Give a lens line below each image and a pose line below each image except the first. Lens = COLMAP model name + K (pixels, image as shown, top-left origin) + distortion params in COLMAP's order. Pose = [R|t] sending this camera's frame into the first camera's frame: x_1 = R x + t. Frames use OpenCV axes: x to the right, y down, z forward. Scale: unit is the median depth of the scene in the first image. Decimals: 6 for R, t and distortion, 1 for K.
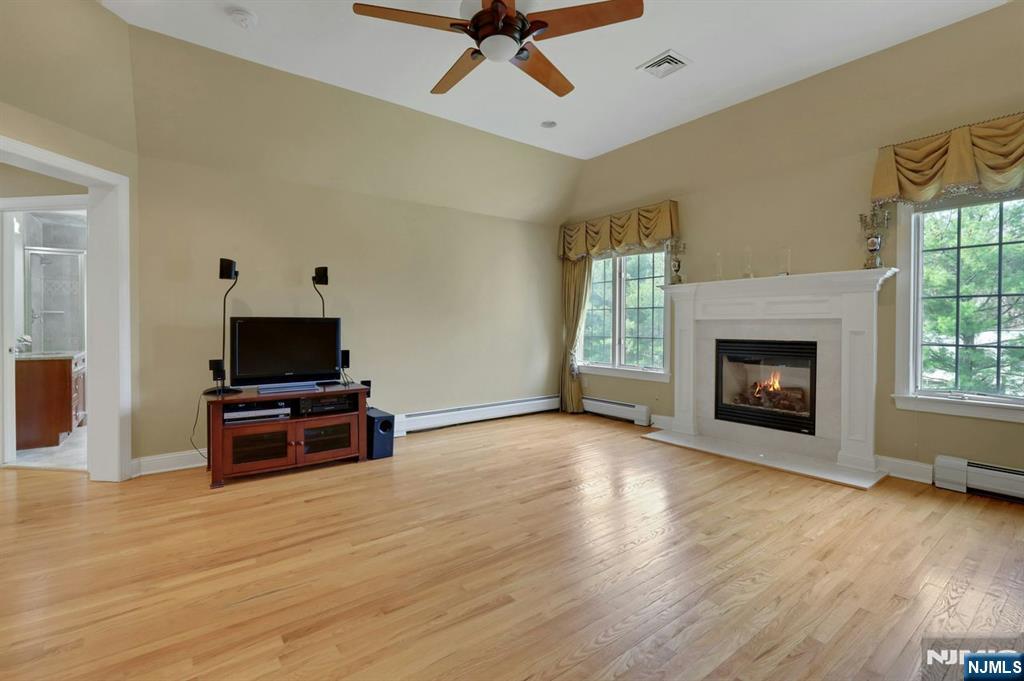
lens RADIAL K [[459.8, 0, 505.3], [0, 459.8, 331.2], [0, 0, 1]] dist [0.001720, 0.000507]
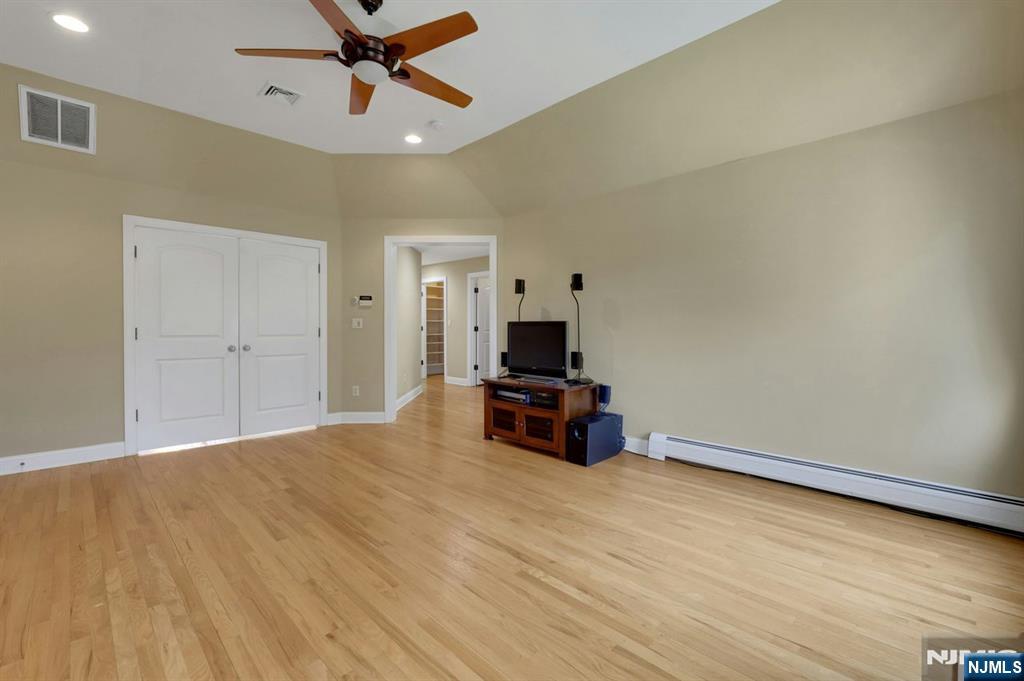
lens RADIAL K [[459.8, 0, 503.9], [0, 459.8, 335.2], [0, 0, 1]] dist [0.001720, 0.000507]
pose [[0.121505, 0.020354, -0.992382, 0.751324], [-0.012252, 0.999744, 0.019005, -0.016288], [0.992515, 0.009850, 0.121723, 0.801704]]
